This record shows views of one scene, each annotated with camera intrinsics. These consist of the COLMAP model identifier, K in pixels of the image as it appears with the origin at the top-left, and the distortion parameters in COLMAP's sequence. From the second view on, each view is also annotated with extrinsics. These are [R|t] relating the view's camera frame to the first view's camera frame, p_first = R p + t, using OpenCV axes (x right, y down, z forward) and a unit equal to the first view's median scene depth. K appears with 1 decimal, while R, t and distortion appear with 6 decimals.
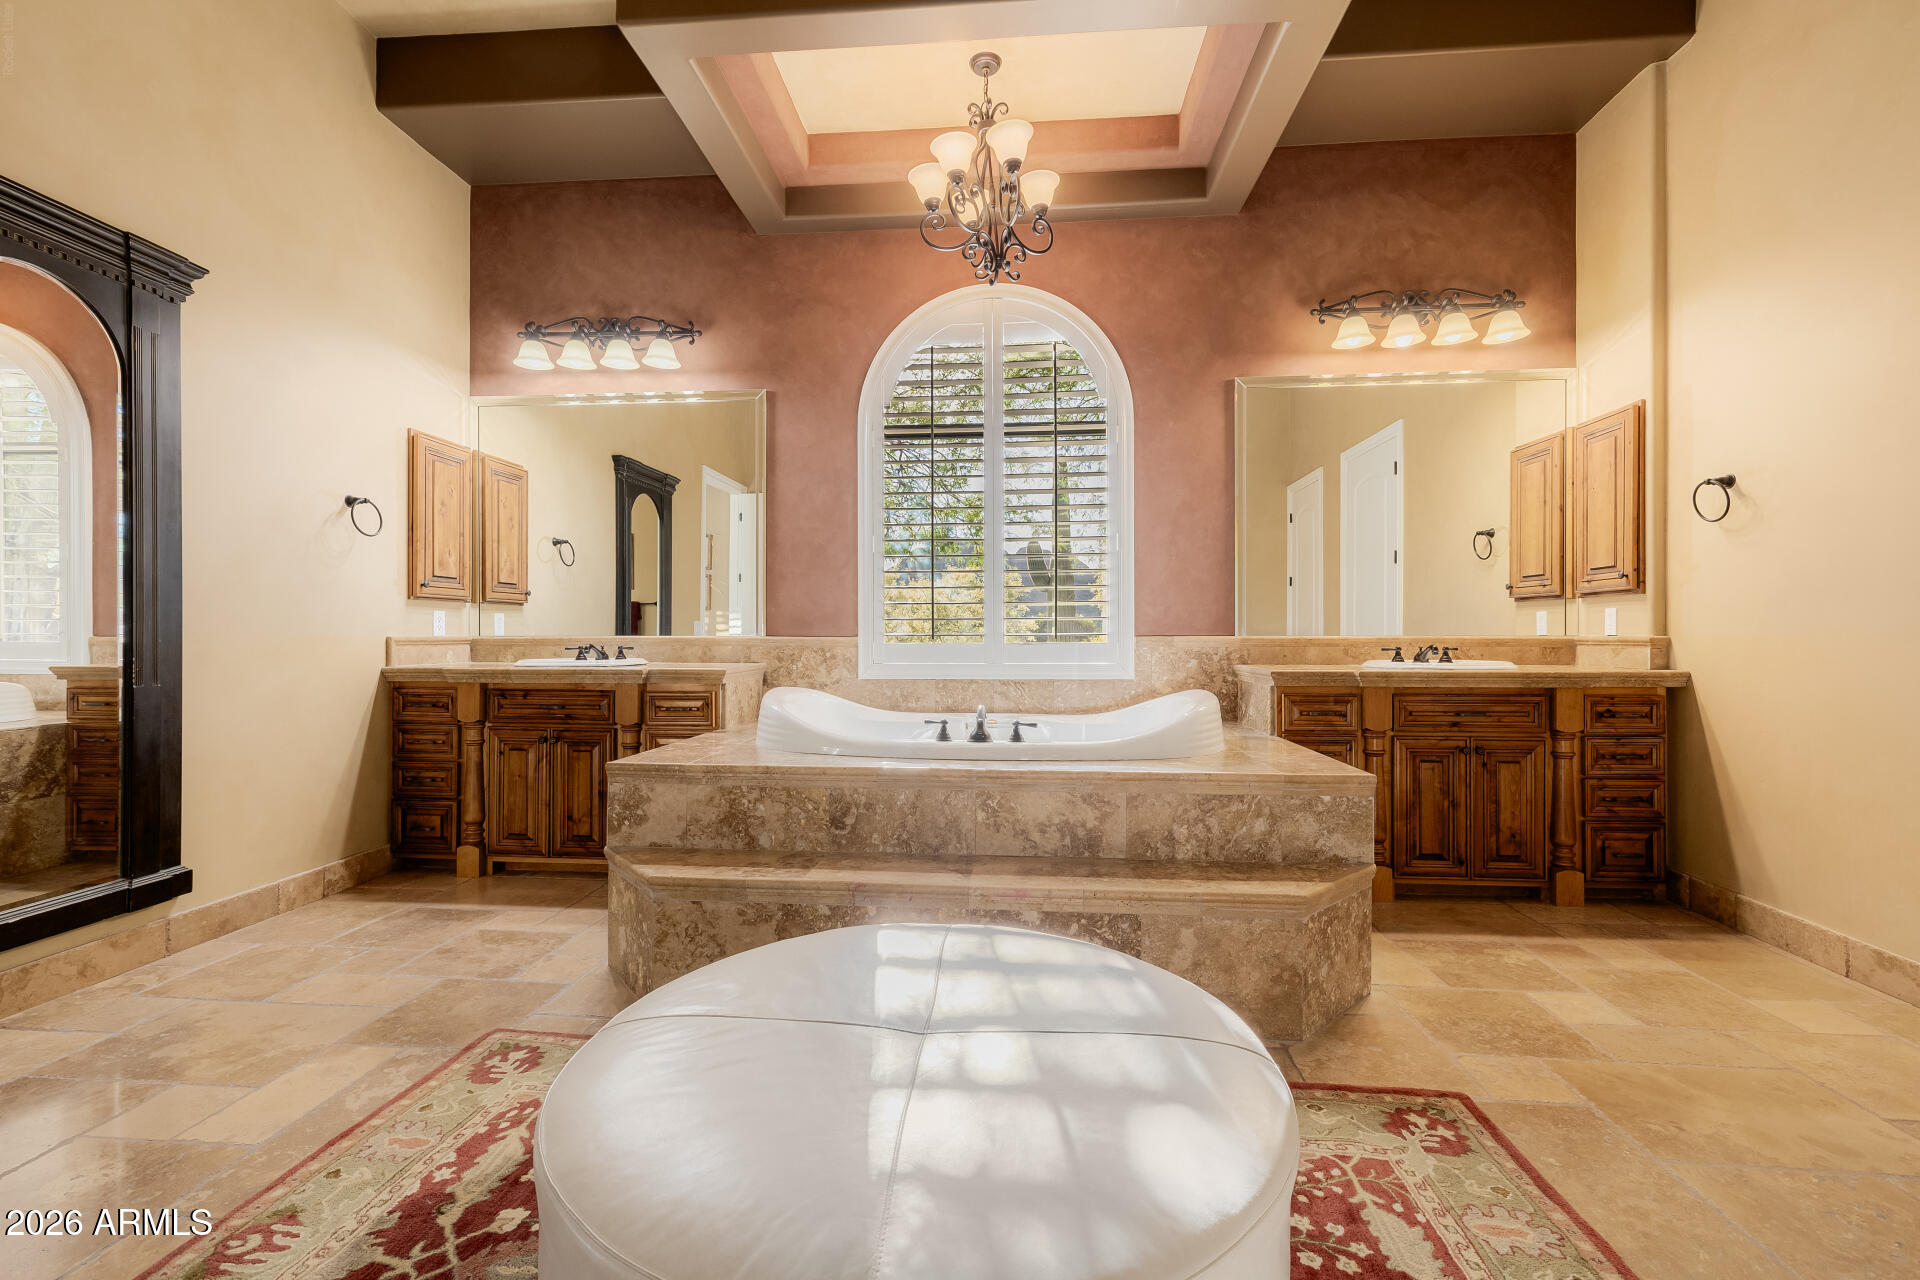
lens RADIAL K [[813.1, 0, 957.6], [0, 813.1, 634.1], [0, 0, 1]] dist [0.002812, 0.000141]
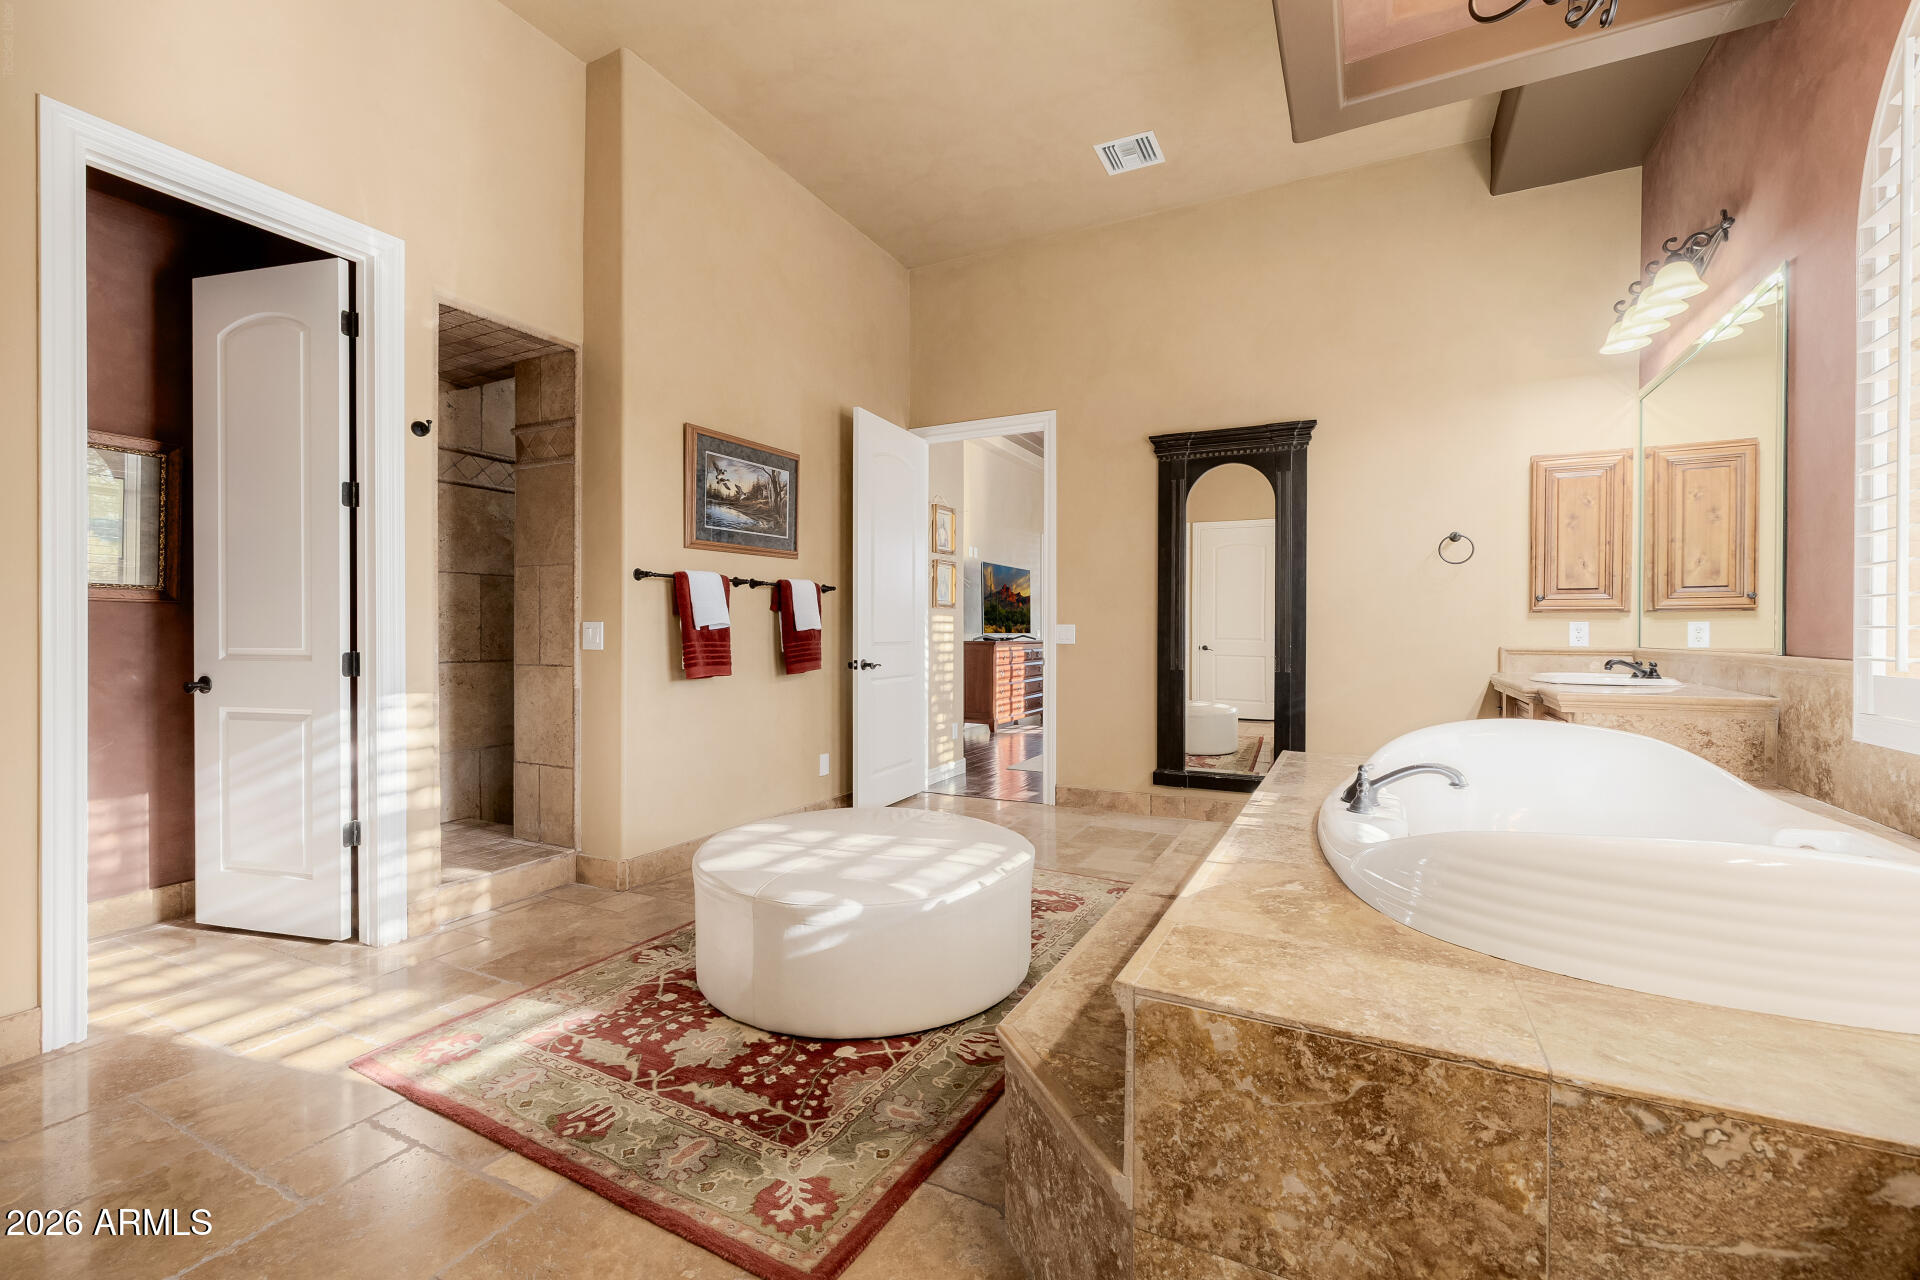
lens RADIAL K [[813.1, 0, 957.6], [0, 813.1, 634.1], [0, 0, 1]] dist [0.002812, 0.000141]
pose [[-0.380918, 0.001424, -0.924608, 0.725281], [-0.002466, 0.999994, 0.002556, -0.017028], [0.924605, 0.003253, -0.380912, 0.812553]]
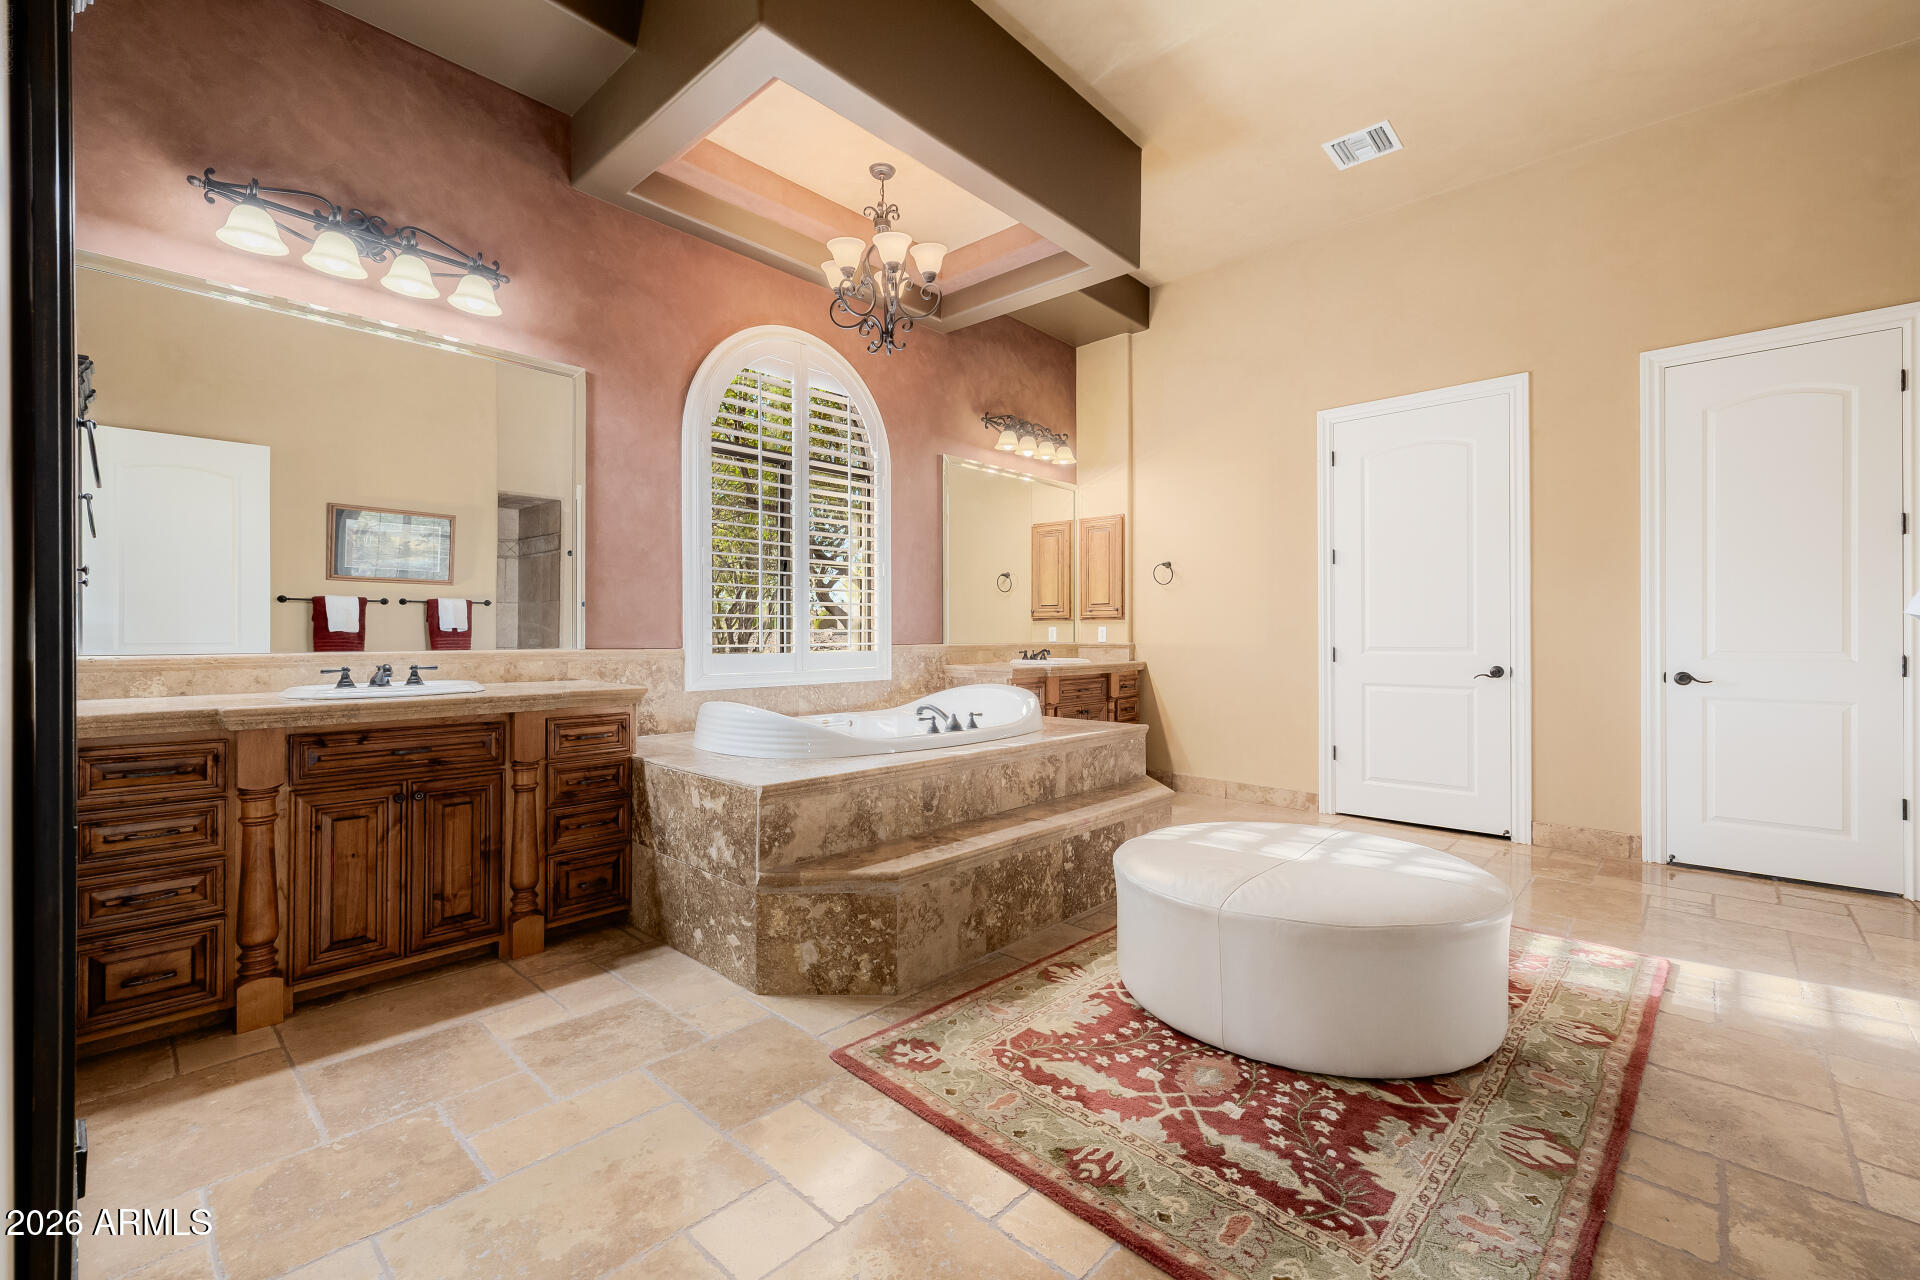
lens RADIAL K [[810.1, 0, 942.0], [0, 810.1, 635.1], [0, 0, 1]] dist [-0.000453, 0.000630]
pose [[0.621574, -0.001304, 0.783354, -0.843928], [-0.001492, 0.999995, 0.002848, -0.019504], [-0.783354, -0.002938, 0.621569, 0.187103]]
